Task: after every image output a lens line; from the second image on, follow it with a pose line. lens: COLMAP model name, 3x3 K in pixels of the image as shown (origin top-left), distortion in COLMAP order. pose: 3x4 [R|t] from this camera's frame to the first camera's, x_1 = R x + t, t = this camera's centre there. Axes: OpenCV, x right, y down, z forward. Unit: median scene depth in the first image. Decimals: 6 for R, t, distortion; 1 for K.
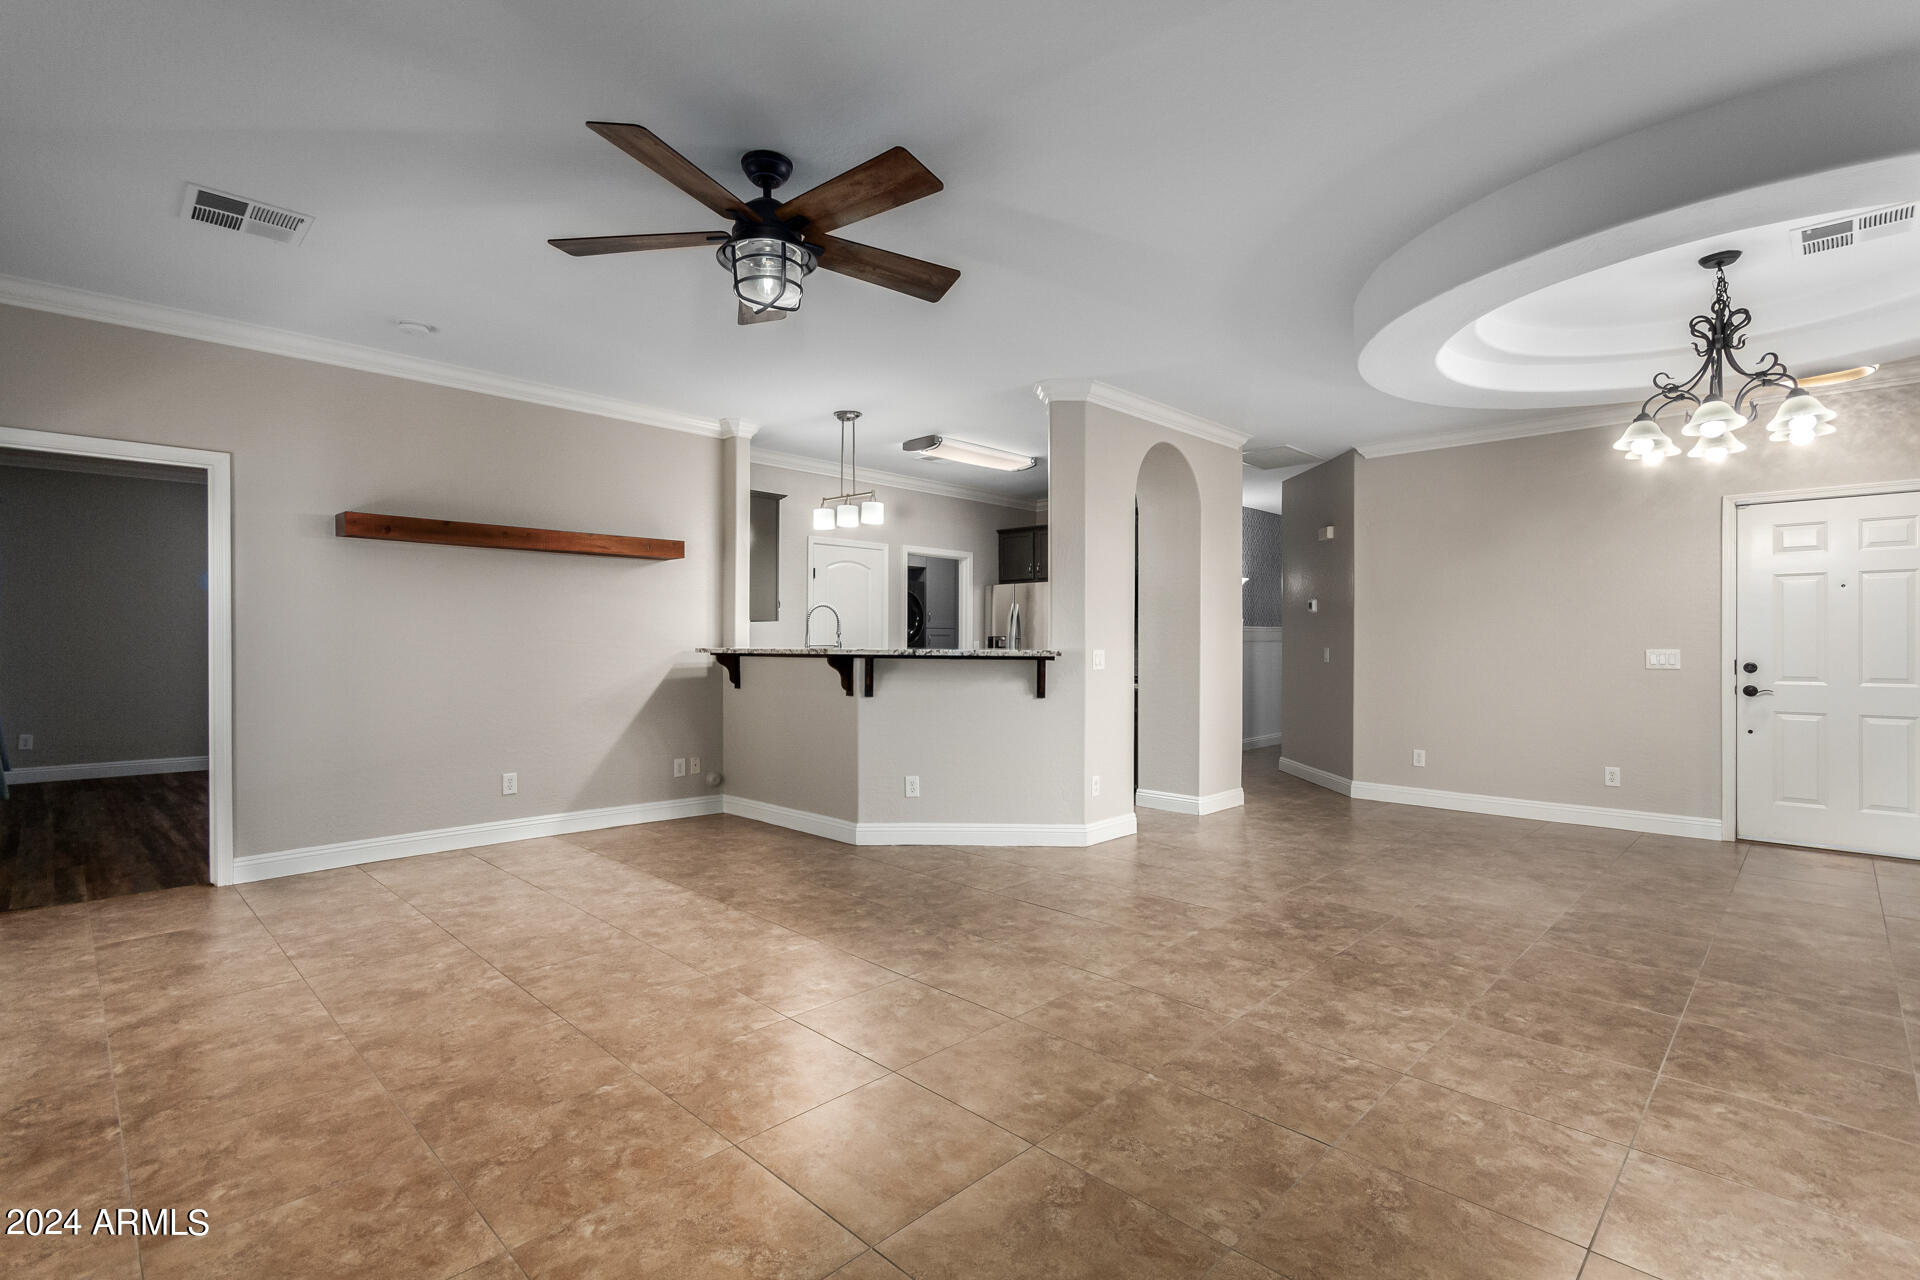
lens RADIAL K [[921.4, 0, 956.9], [0, 921.4, 645.3], [0, 0, 1]] dist [0.004613, -0.000506]
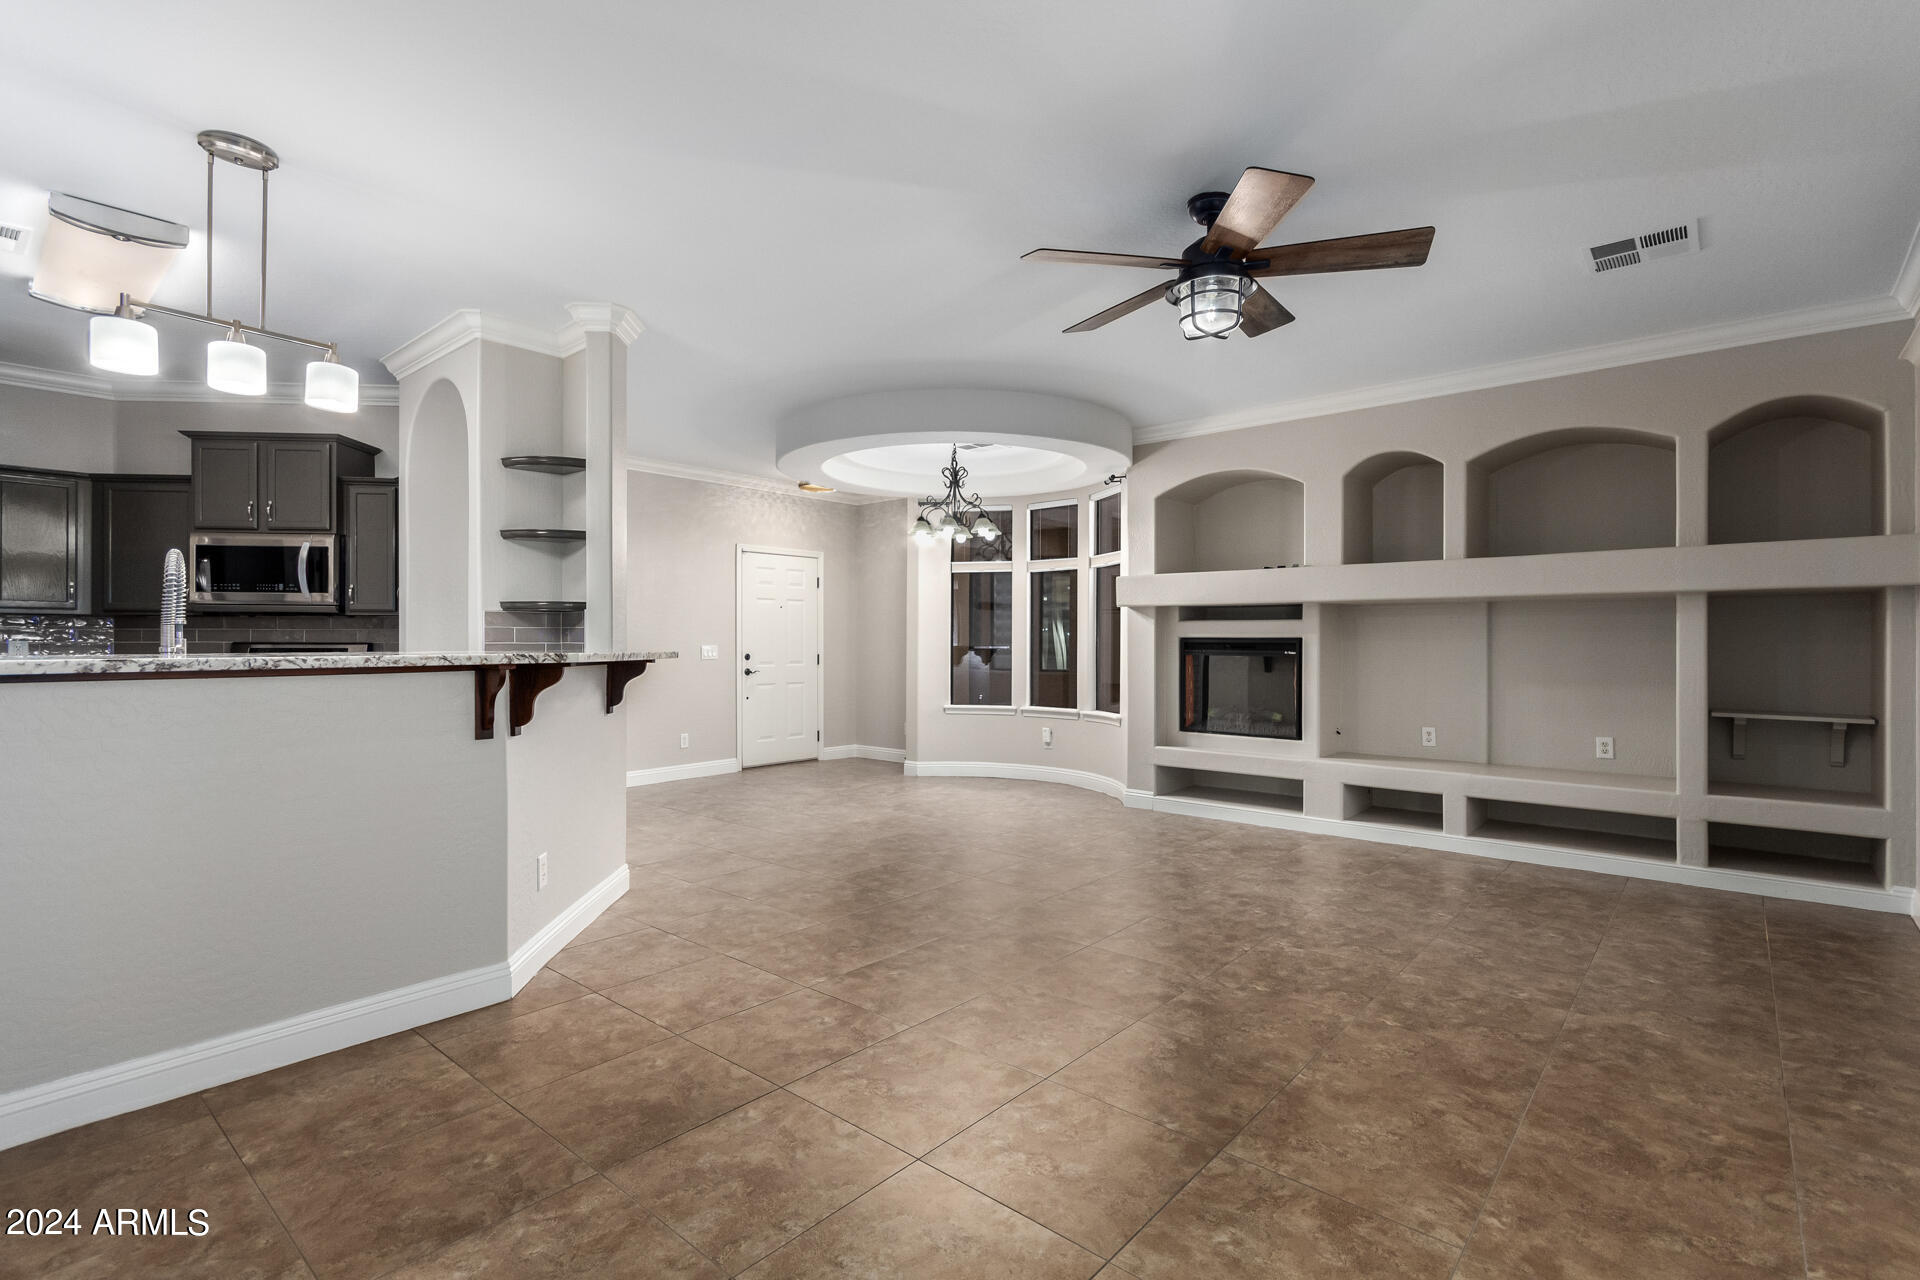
lens RADIAL K [[921.4, 0, 956.9], [0, 921.4, 645.3], [0, 0, 1]] dist [0.004613, -0.000506]
pose [[-0.094567, -0.006608, 0.995497, -1.388664], [0.002147, 0.999974, 0.006841, -0.009375], [-0.995516, 0.002784, -0.094550, 1.540433]]
